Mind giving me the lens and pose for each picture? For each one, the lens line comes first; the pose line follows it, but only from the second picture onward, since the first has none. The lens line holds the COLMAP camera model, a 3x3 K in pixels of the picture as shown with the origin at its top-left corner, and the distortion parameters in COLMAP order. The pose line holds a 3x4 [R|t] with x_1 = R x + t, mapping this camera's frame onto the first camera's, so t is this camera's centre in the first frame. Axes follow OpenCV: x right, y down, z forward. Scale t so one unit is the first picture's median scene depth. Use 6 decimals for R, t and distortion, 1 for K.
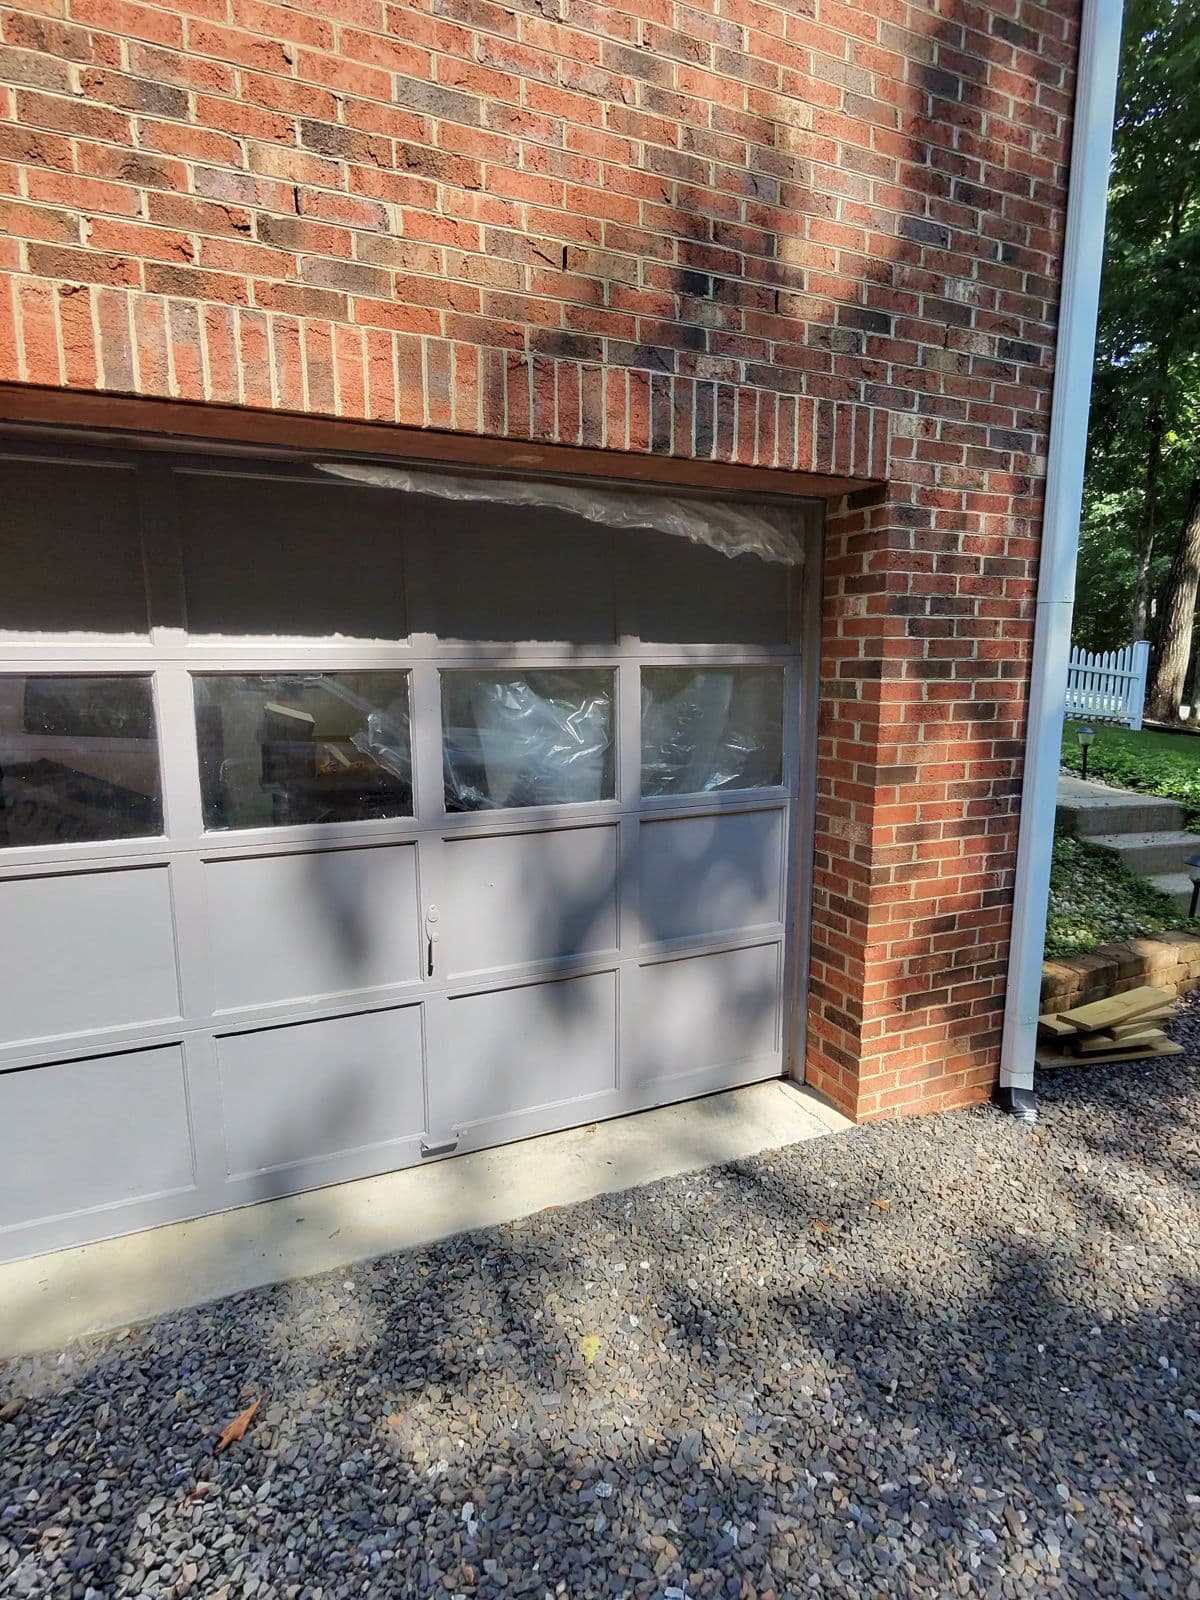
lens RADIAL K [[817.0, 0, 605.8], [0, 817.0, 794.1], [0, 0, 1]] dist [-0.002329, 0.001047]
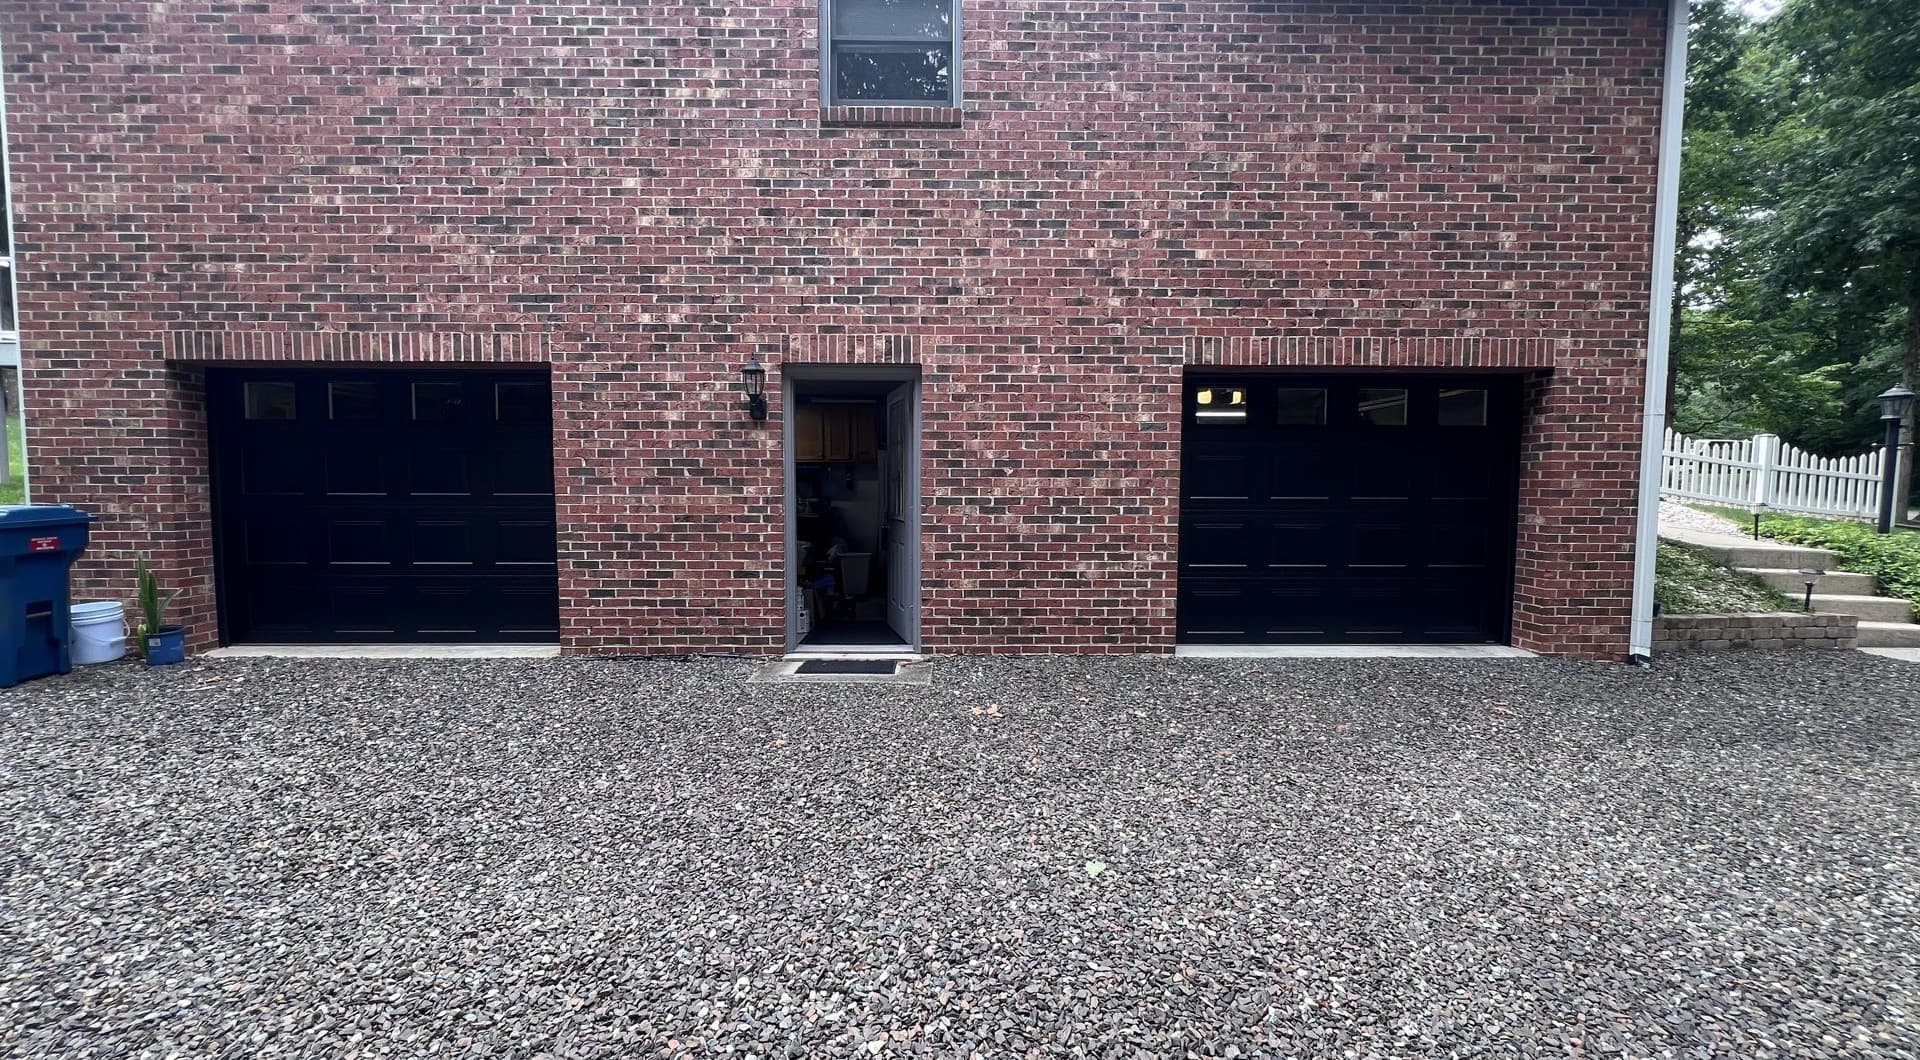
lens RADIAL K [[764.6, 0, 961.2], [0, 764.6, 544.1], [0, 0, 1]] dist [0.000979, 0.000382]
pose [[0.925263, 0.026095, -0.378428, -0.384015], [-0.060304, 0.995063, -0.078827, 0.395993], [0.374502, 0.095756, 0.922268, -1.604077]]
